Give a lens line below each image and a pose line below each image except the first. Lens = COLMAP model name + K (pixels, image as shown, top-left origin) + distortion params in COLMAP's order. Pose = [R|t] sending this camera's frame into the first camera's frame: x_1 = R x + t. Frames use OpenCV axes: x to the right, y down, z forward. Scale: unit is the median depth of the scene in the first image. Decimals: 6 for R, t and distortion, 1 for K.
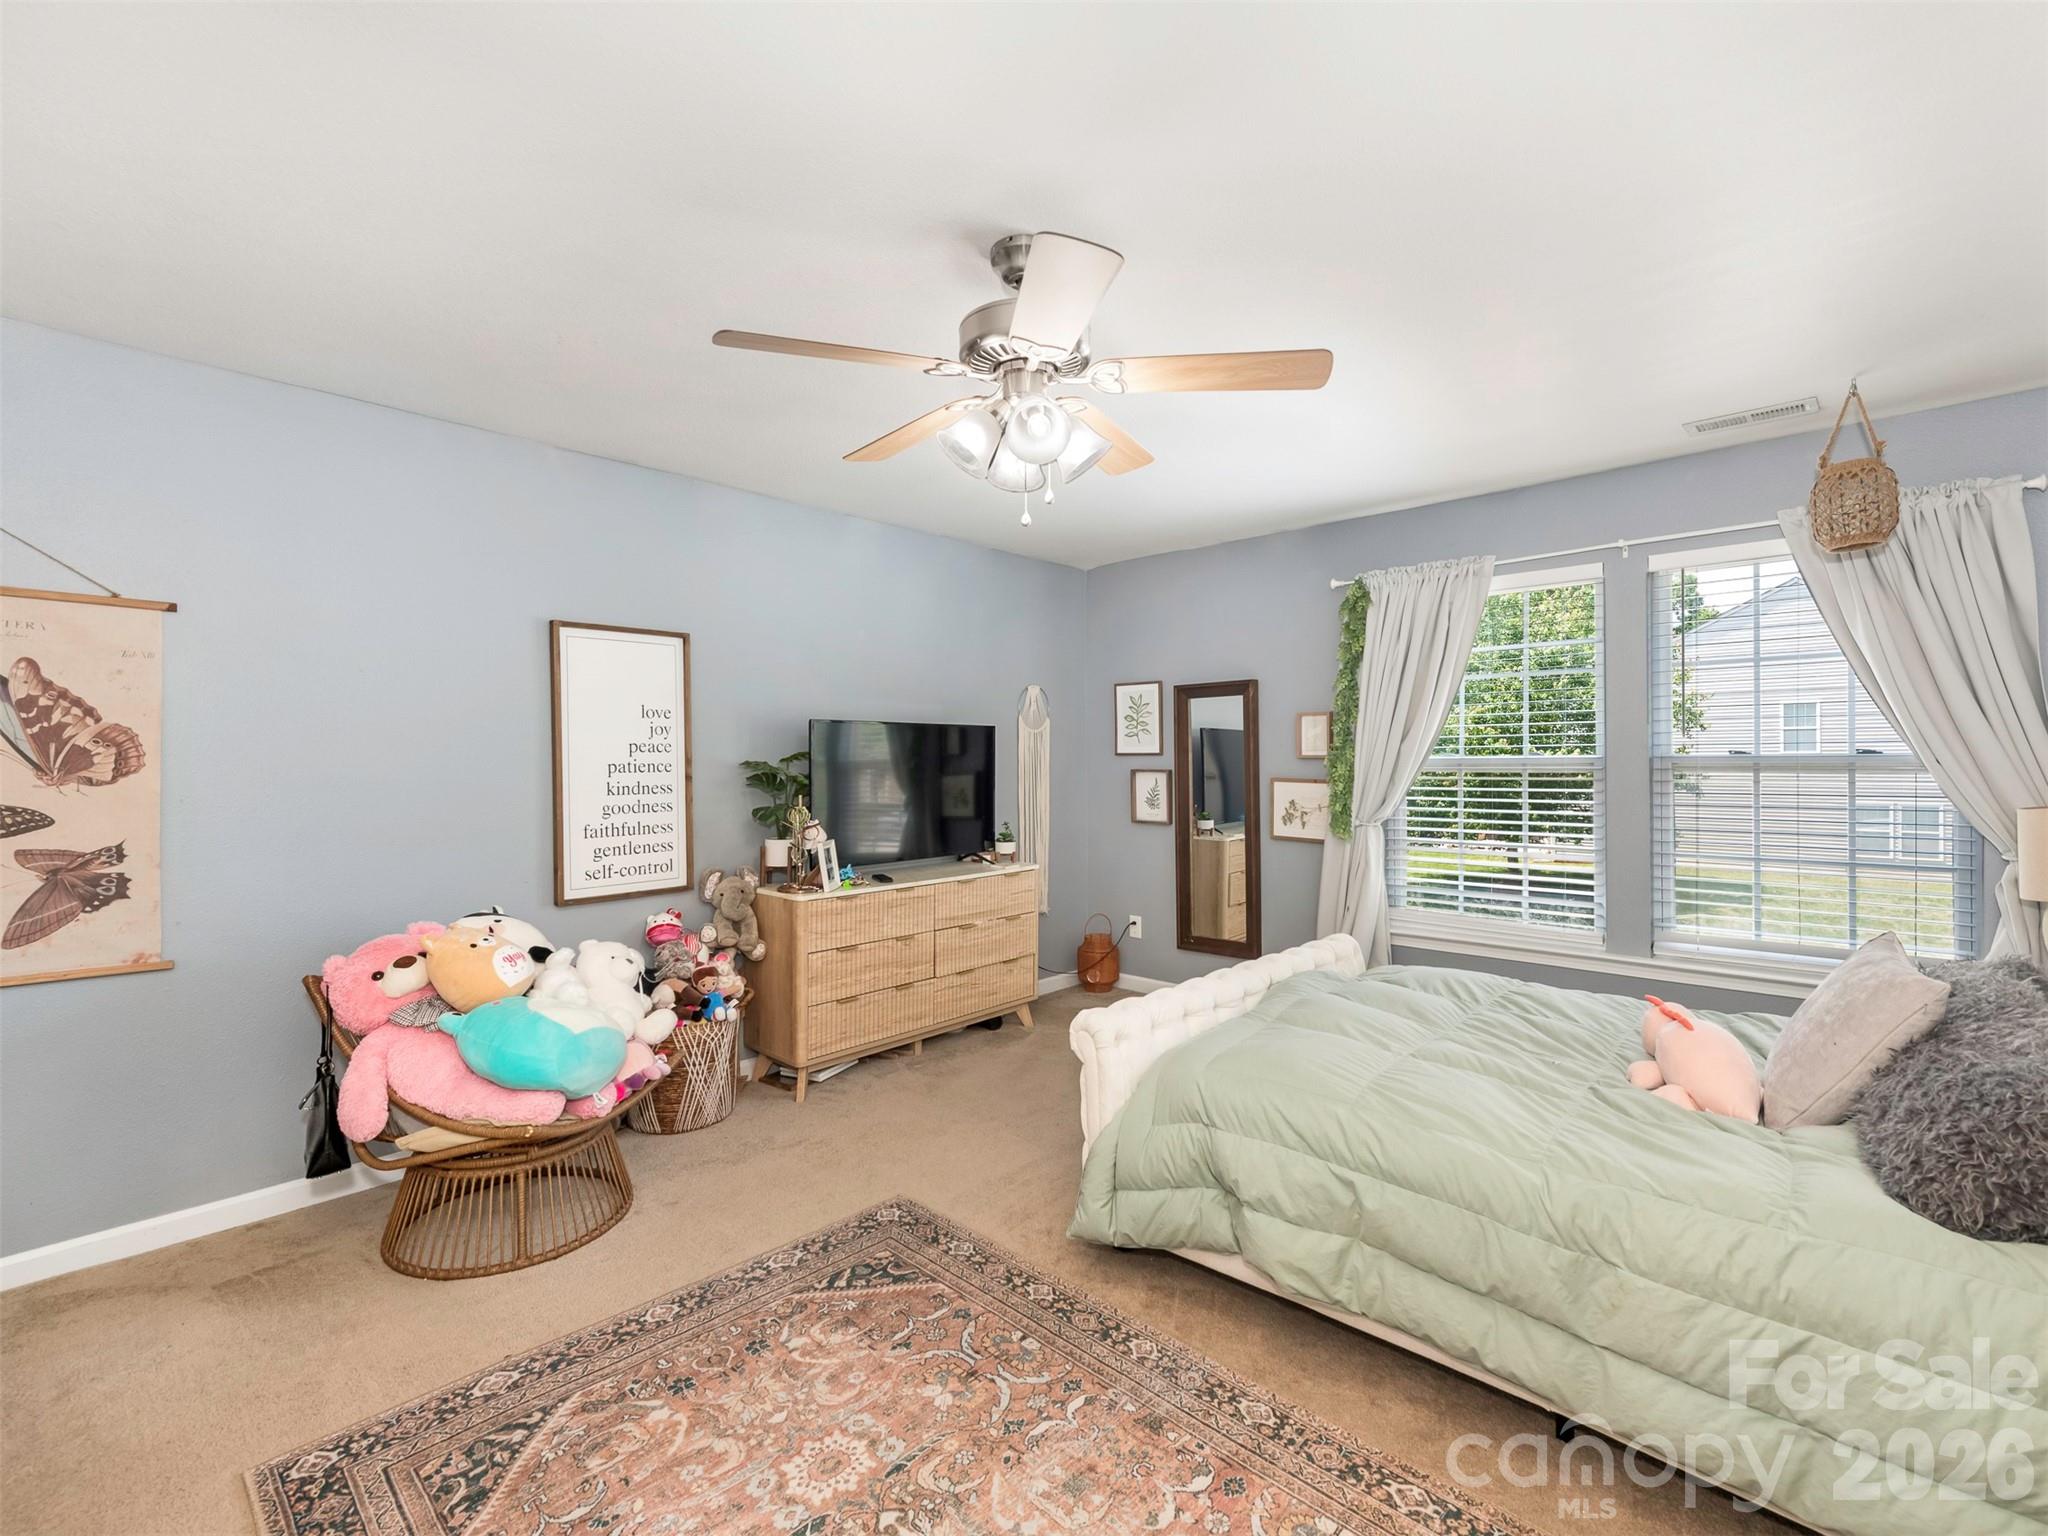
lens RADIAL K [[943.1, 0, 1046.0], [0, 943.1, 769.6], [0, 0, 1]] dist [0.010783, -0.000007]
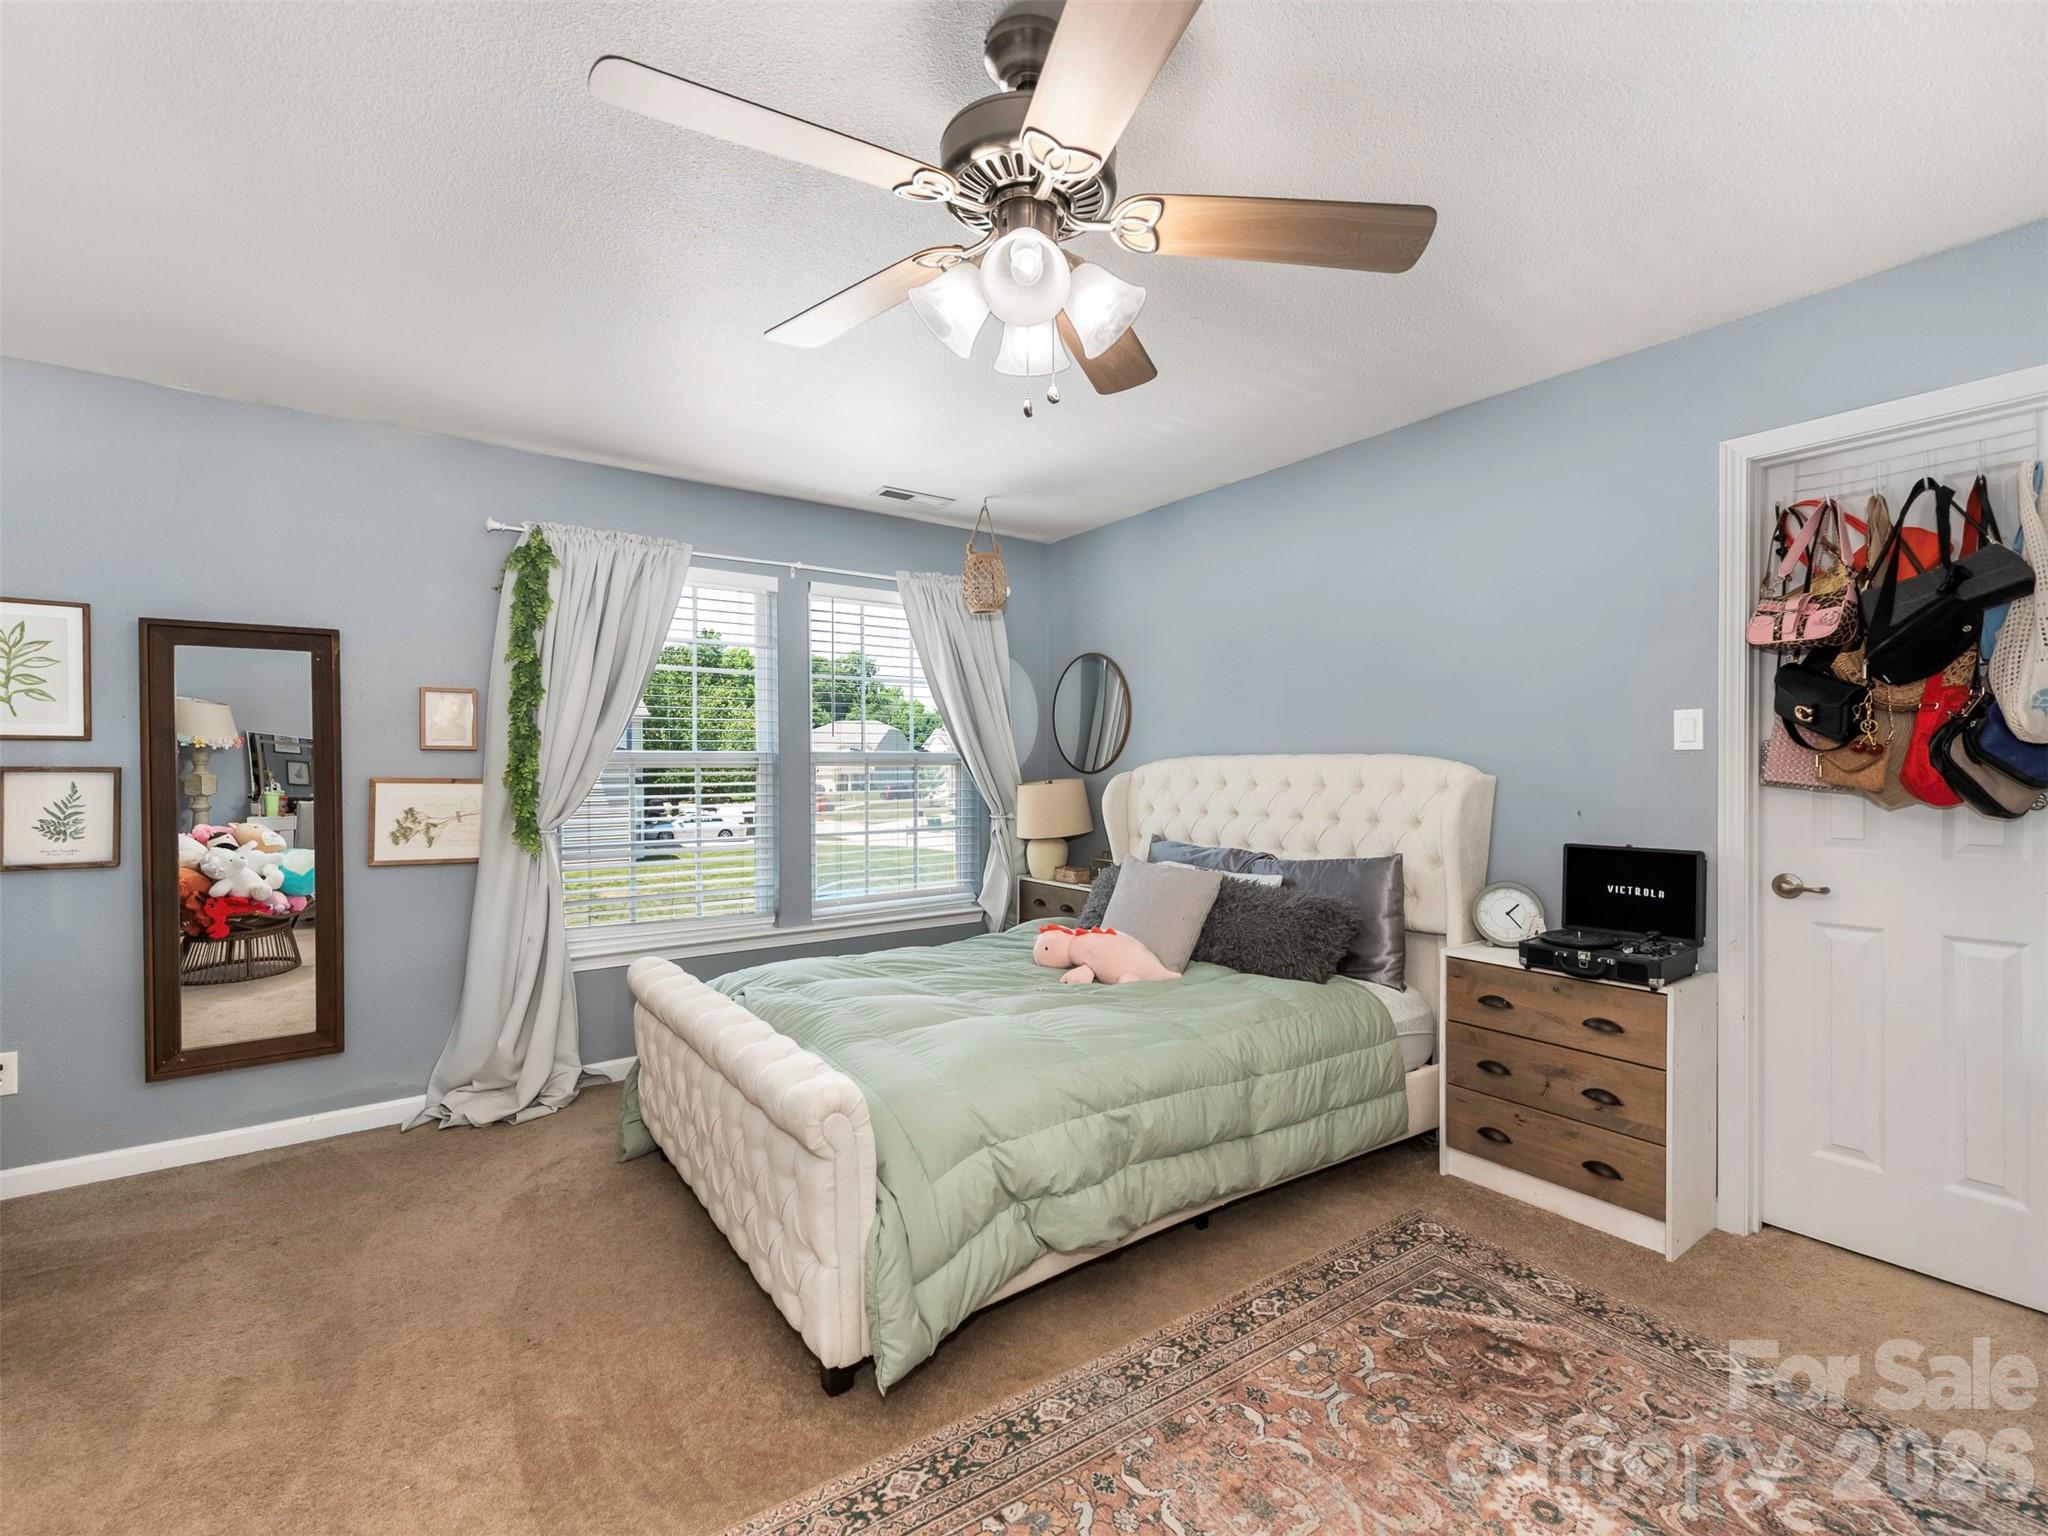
lens RADIAL K [[943.1, 0, 1038.9], [0, 943.1, 768.9], [0, 0, 1]] dist [0.010783, -0.000007]
pose [[0.180171, 0.002329, 0.983633, -0.701875], [0.013461, 0.999898, -0.004833, 0.024298], [-0.983543, 0.014112, 0.180121, 0.785904]]
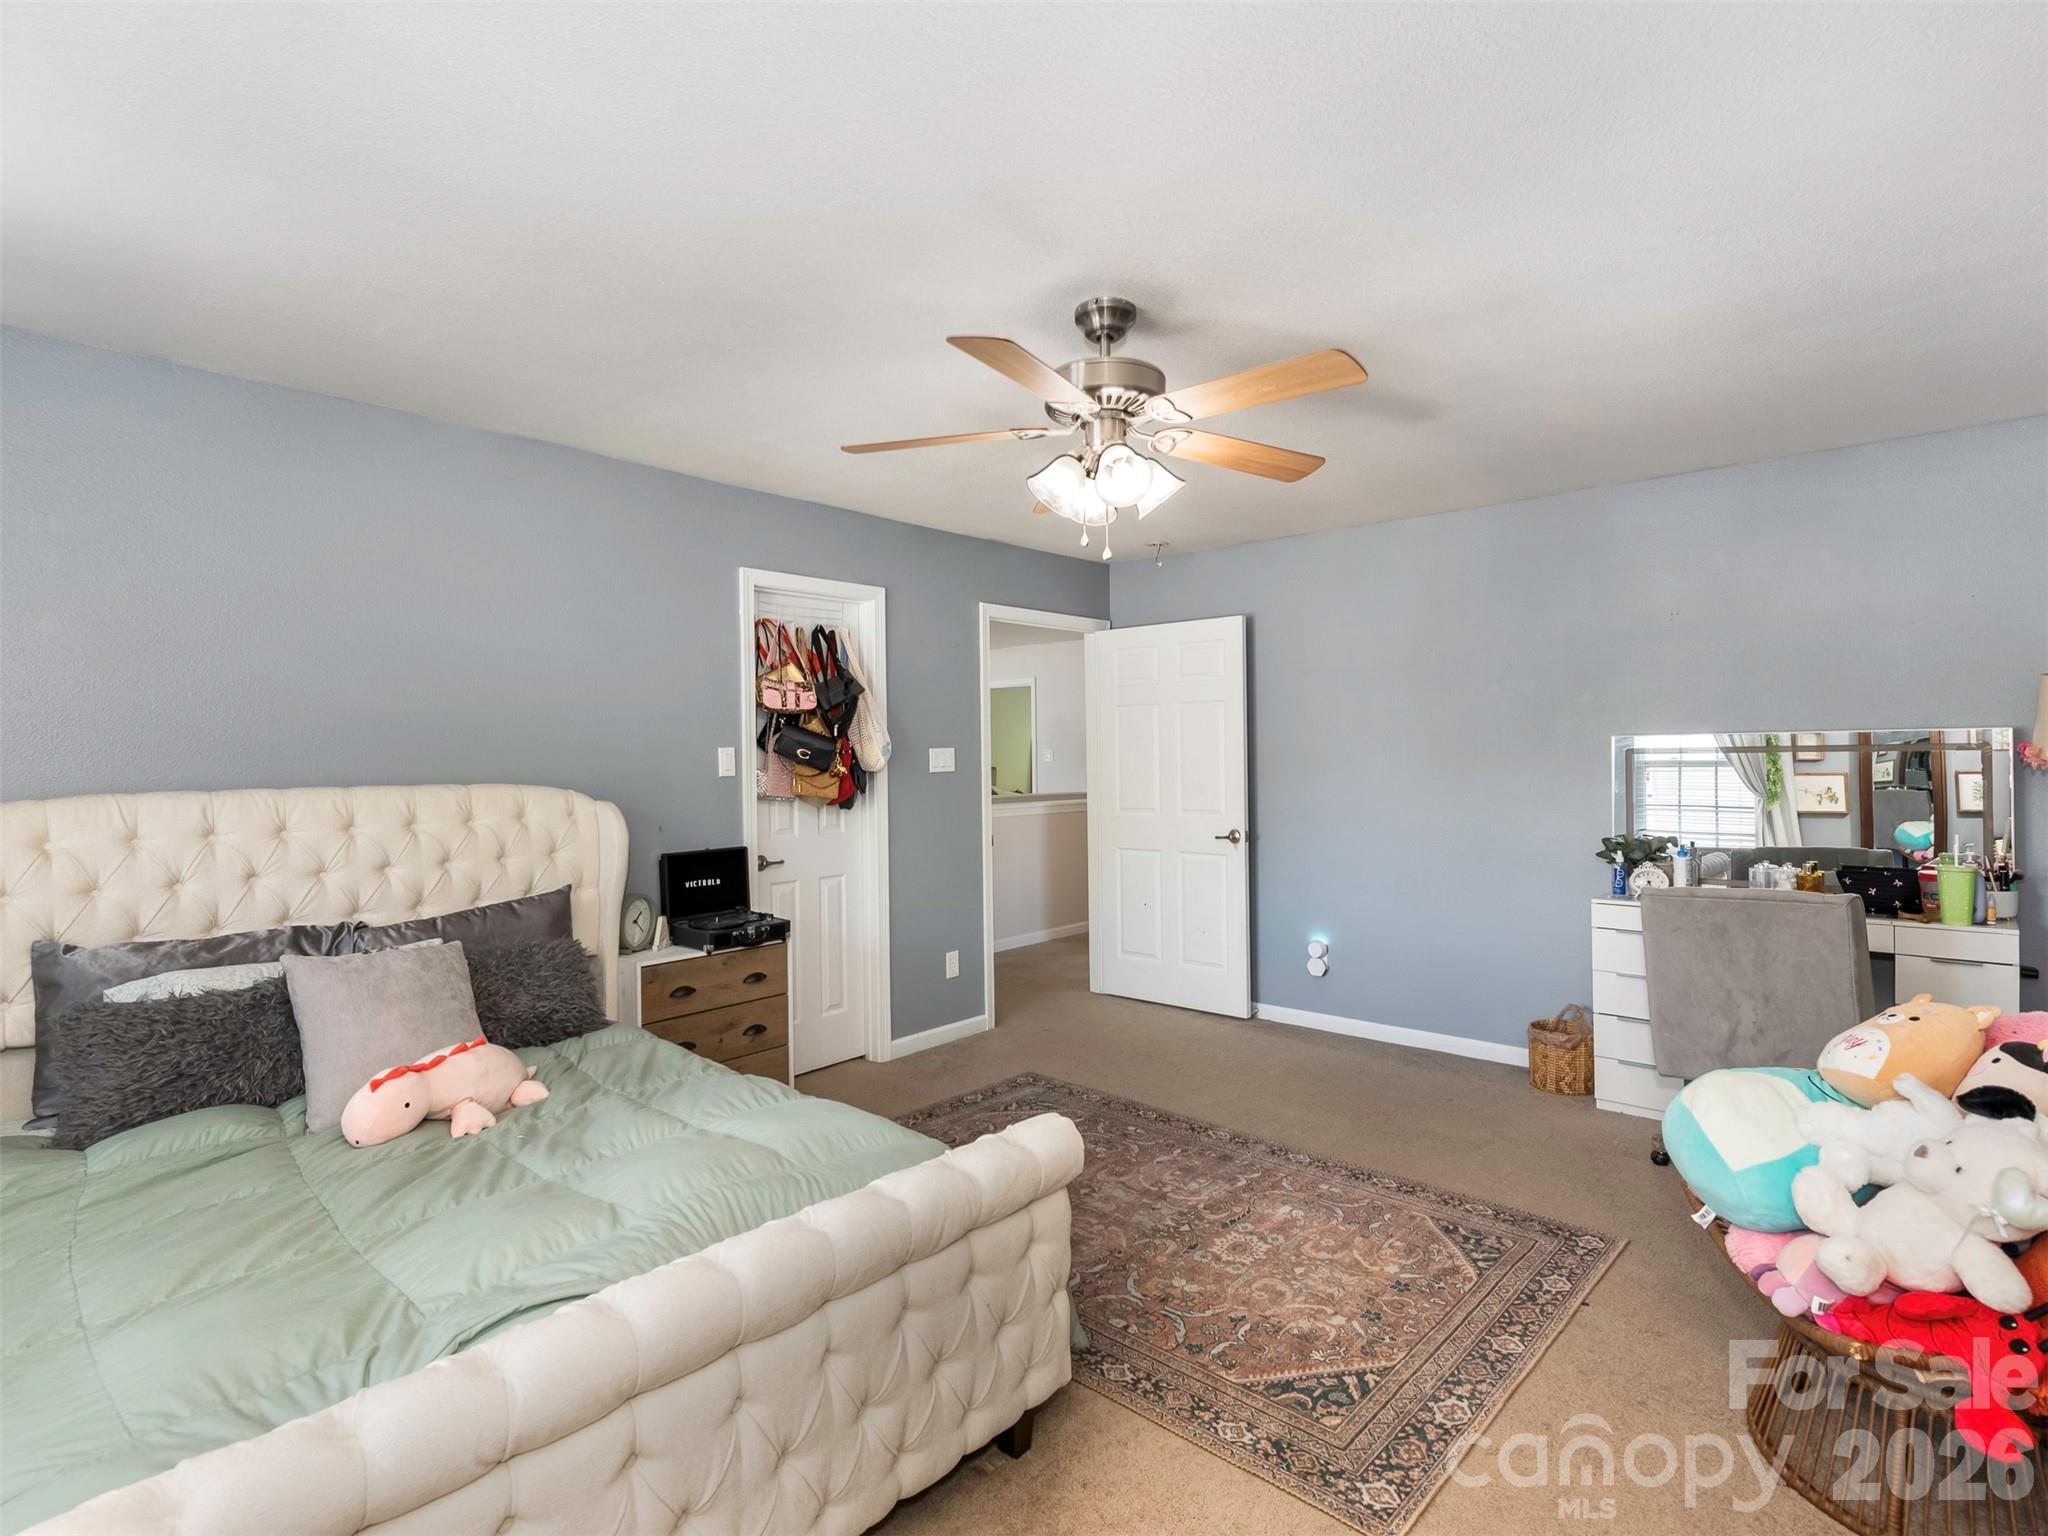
lens RADIAL K [[999.0, 0, 1021.9], [0, 999.0, 751.9], [0, 0, 1]] dist [-0.012409, -0.000347]
pose [[-0.999826, 0.017991, -0.004905, 0.079272], [0.017933, 0.999772, 0.011605, -0.047348], [0.005113, 0.011515, -0.999921, 1.948714]]
